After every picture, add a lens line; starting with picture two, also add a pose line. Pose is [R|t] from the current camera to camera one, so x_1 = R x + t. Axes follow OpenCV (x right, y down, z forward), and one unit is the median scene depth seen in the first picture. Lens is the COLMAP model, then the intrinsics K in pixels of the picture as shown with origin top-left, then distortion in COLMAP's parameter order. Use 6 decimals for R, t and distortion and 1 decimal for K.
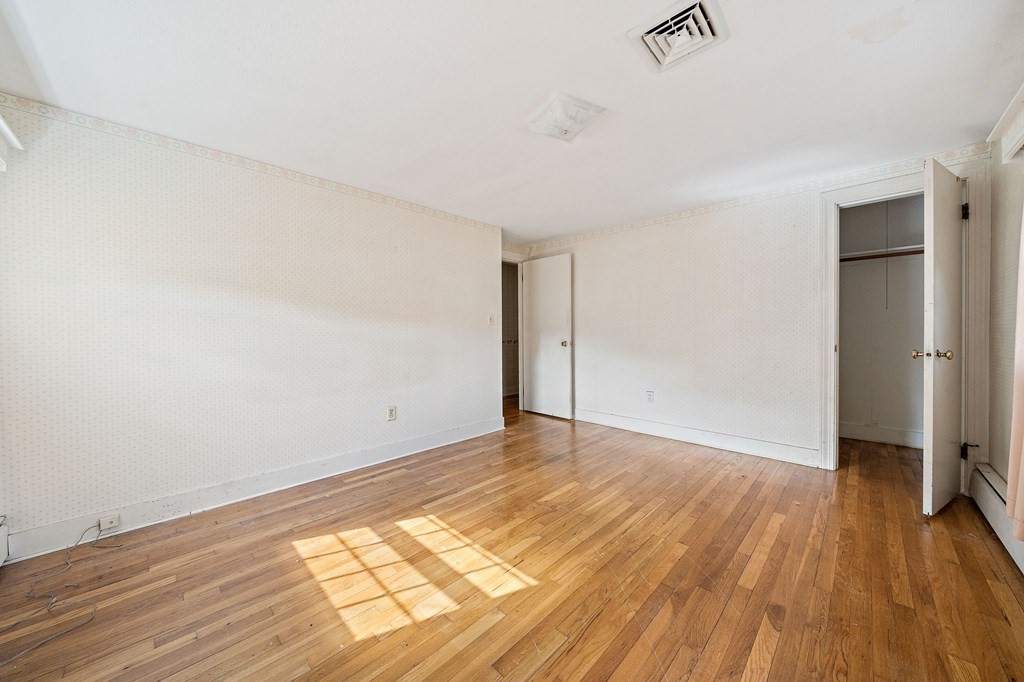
lens RADIAL K [[355.4, 0, 513.0], [0, 355.4, 336.3], [0, 0, 1]] dist [-0.007169, -0.000273]
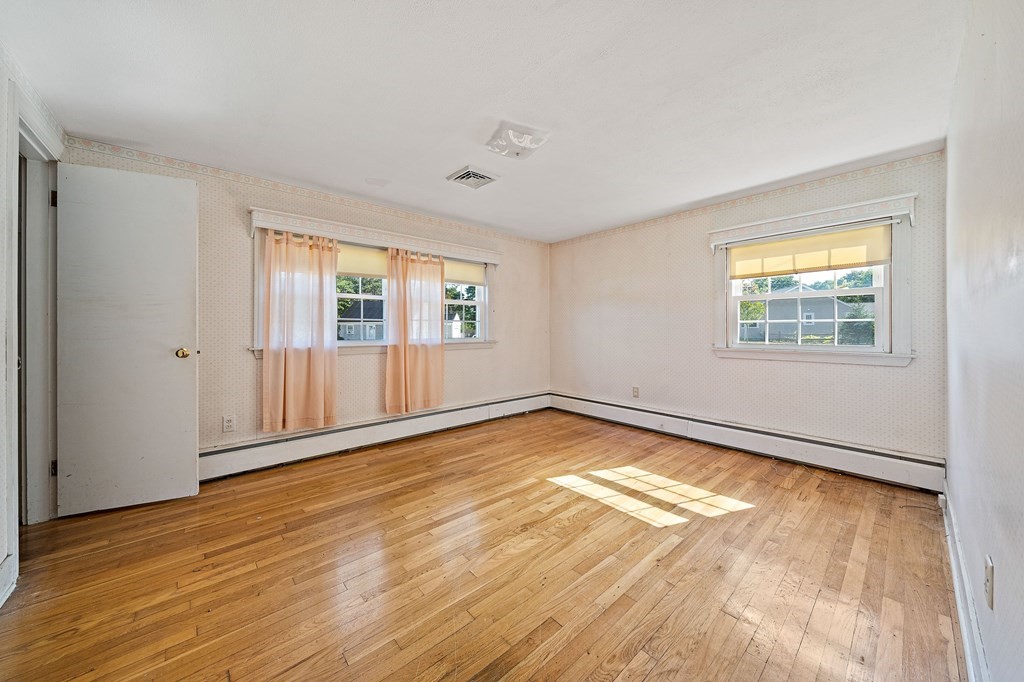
lens RADIAL K [[355.4, 0, 511.0], [0, 355.4, 330.4], [0, 0, 1]] dist [-0.007169, -0.000273]
pose [[-0.997646, 0.009894, 0.067851, 0.101189], [0.011063, 0.999796, 0.016883, -0.031810], [-0.067670, 0.017594, -0.997553, 2.283467]]
